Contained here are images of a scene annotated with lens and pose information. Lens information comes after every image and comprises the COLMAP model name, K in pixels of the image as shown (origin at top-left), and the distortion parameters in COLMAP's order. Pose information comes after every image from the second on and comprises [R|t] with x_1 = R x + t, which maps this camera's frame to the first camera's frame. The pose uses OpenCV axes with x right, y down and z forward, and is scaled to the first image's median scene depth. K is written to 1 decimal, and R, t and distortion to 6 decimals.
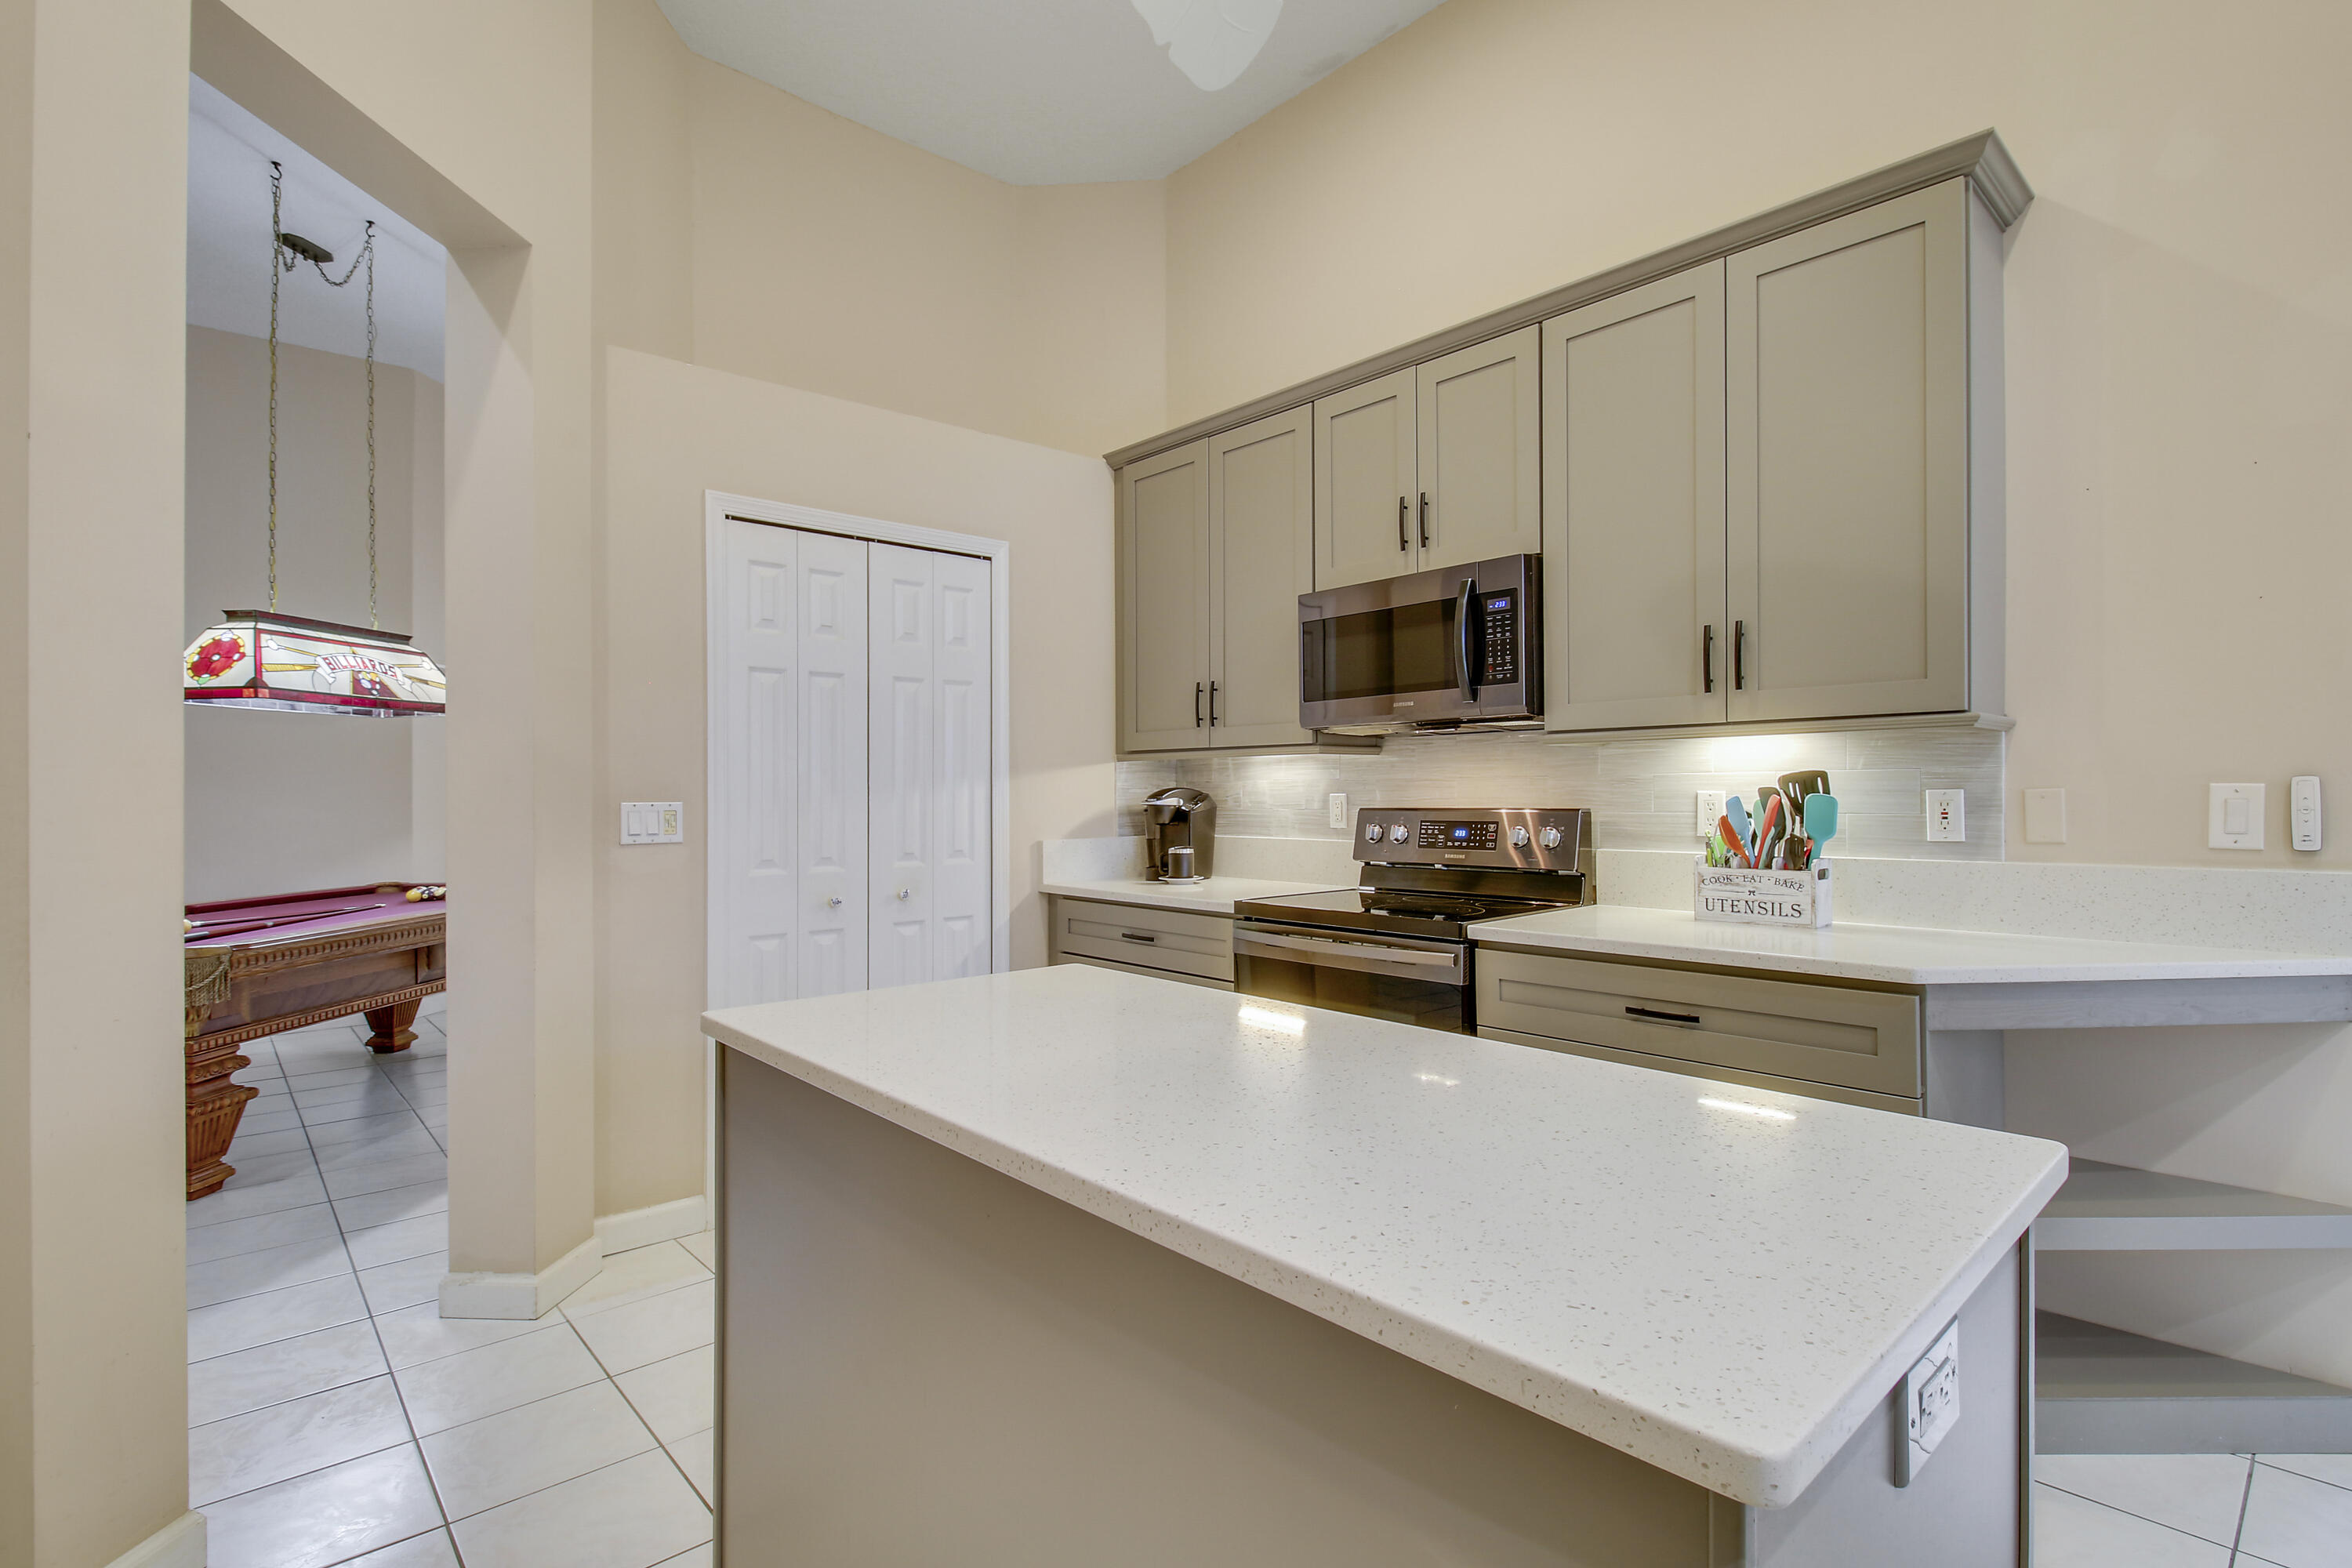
lens RADIAL K [[1094.4, 0, 1195.1], [0, 1094.4, 784.5], [0, 0, 1]] dist [-0.002625, -0.009684]
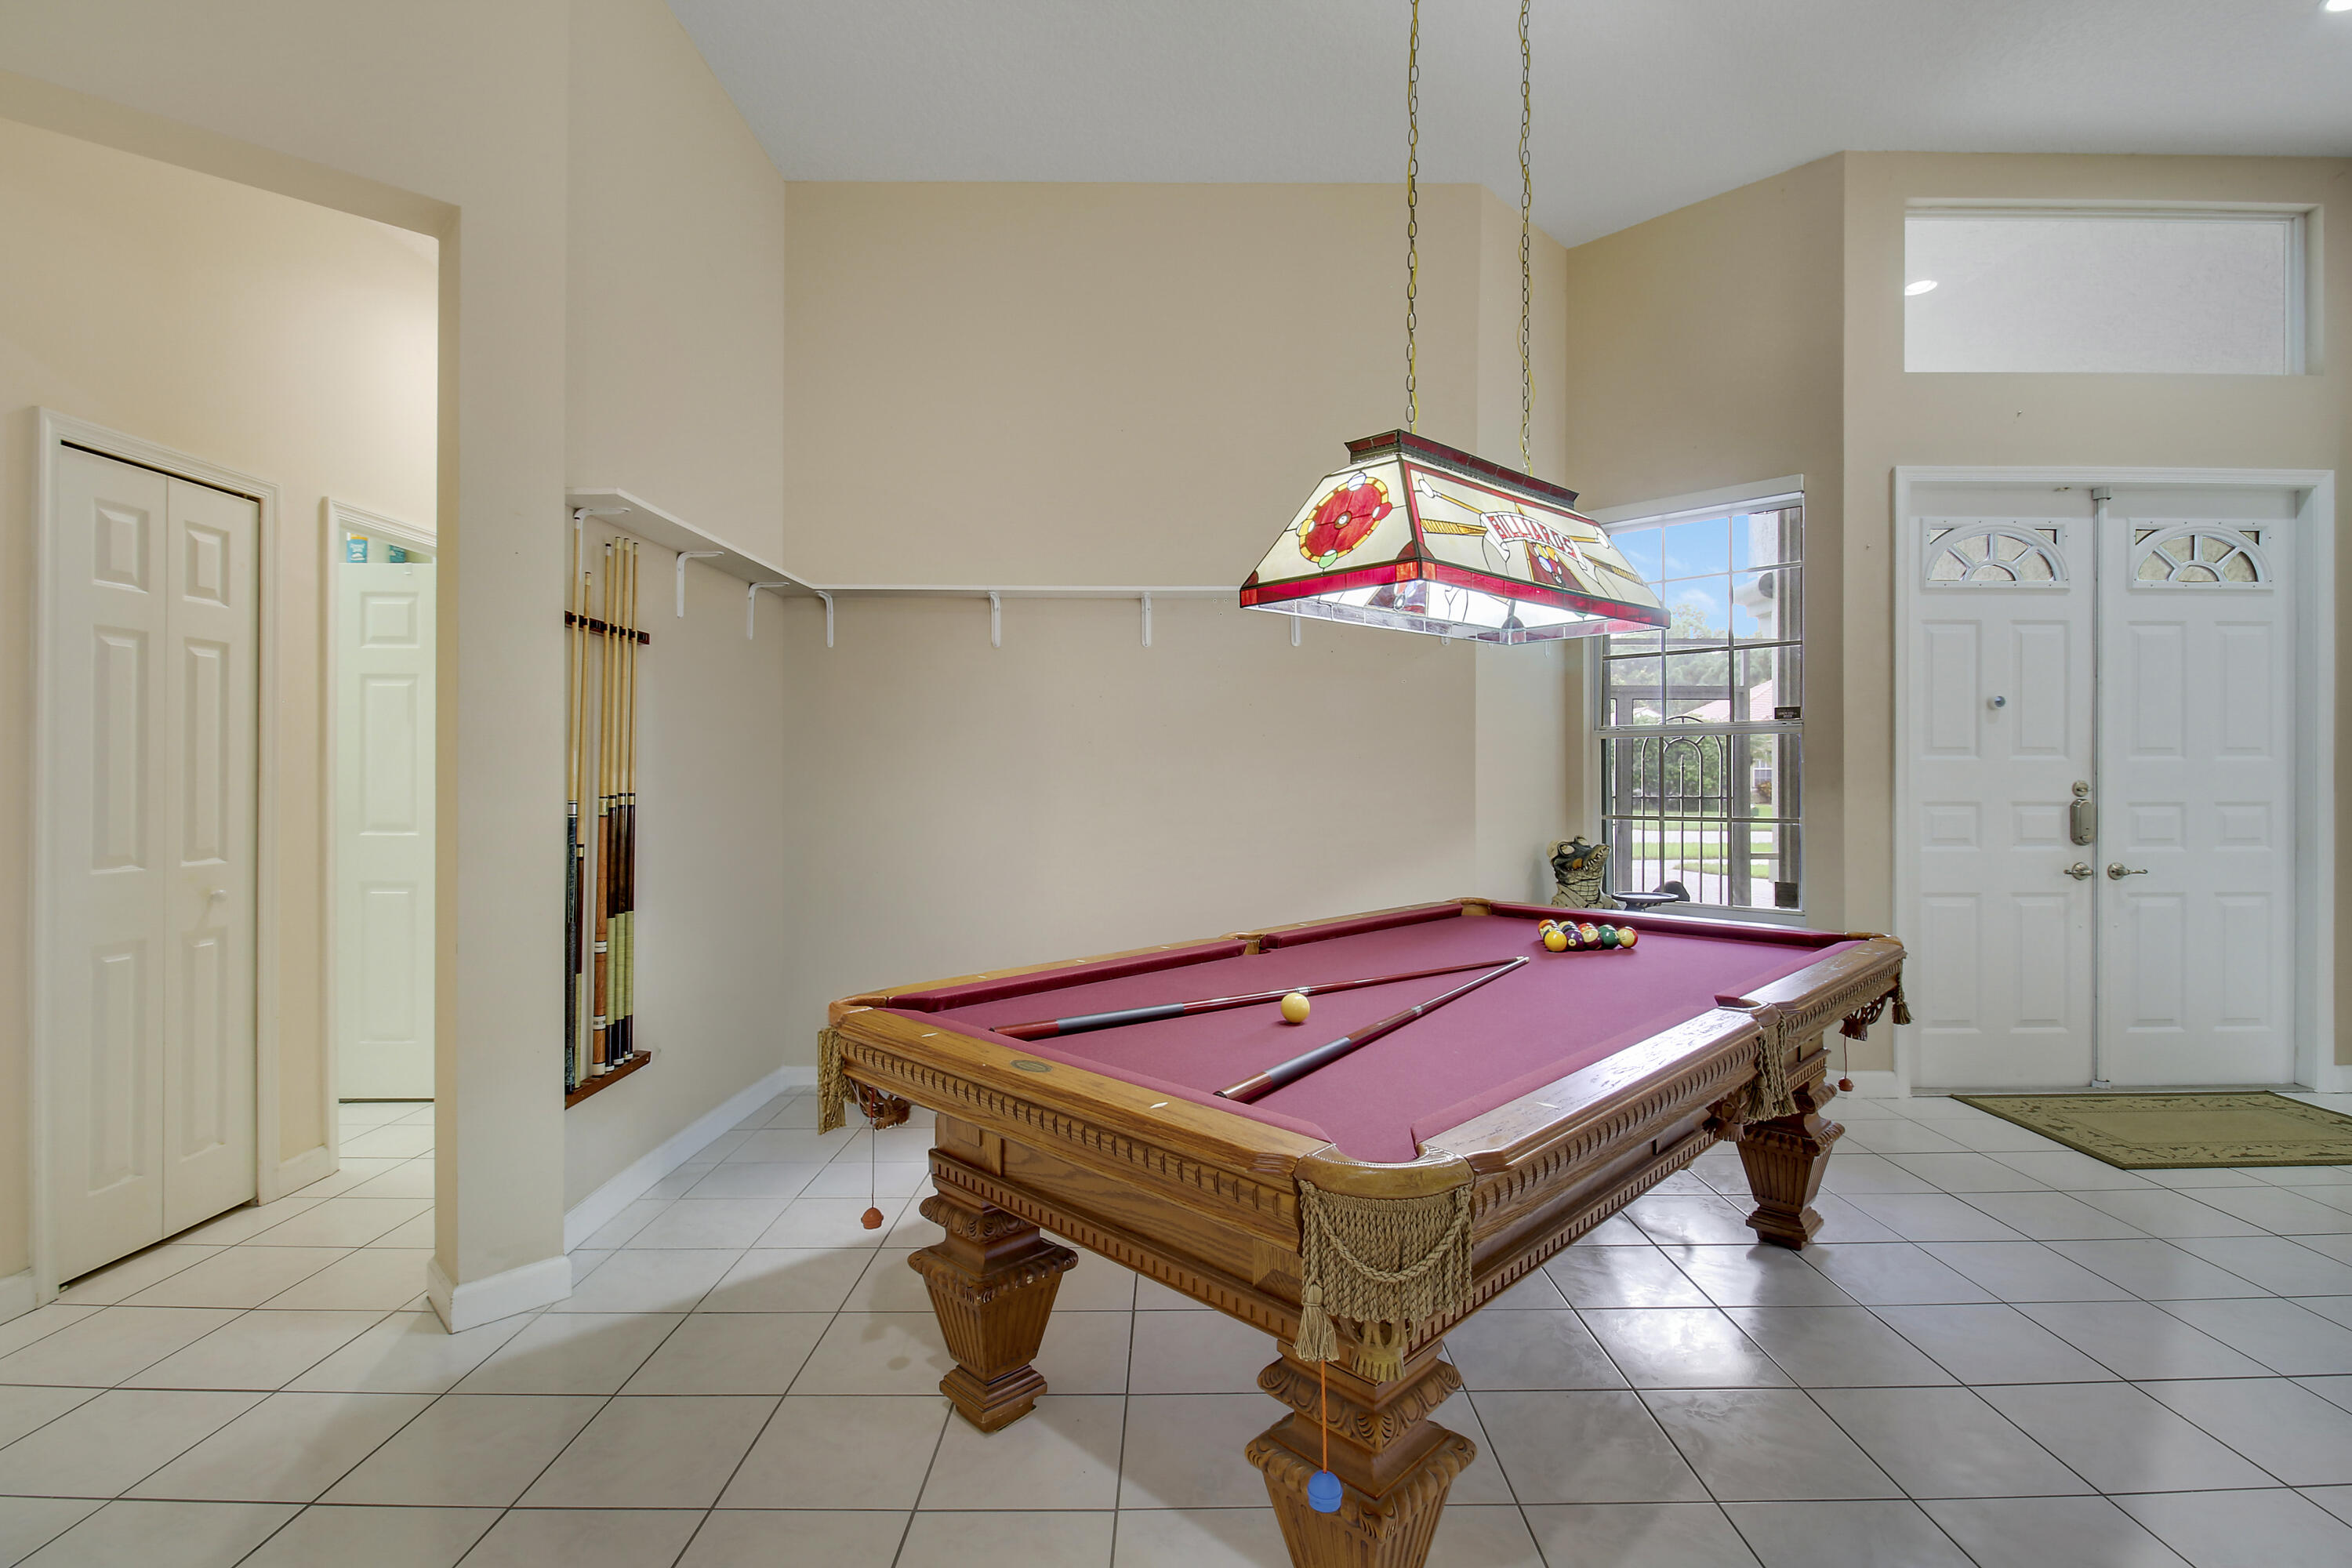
lens RADIAL K [[1094.4, 0, 1199.8], [0, 1094.4, 752.1], [0, 0, 1]] dist [-0.002625, -0.009684]
pose [[0.744287, -0.002472, -0.667855, -0.614036], [-0.003744, 0.999962, -0.007874, 0.005659], [0.667849, 0.008361, 0.744249, 0.564479]]
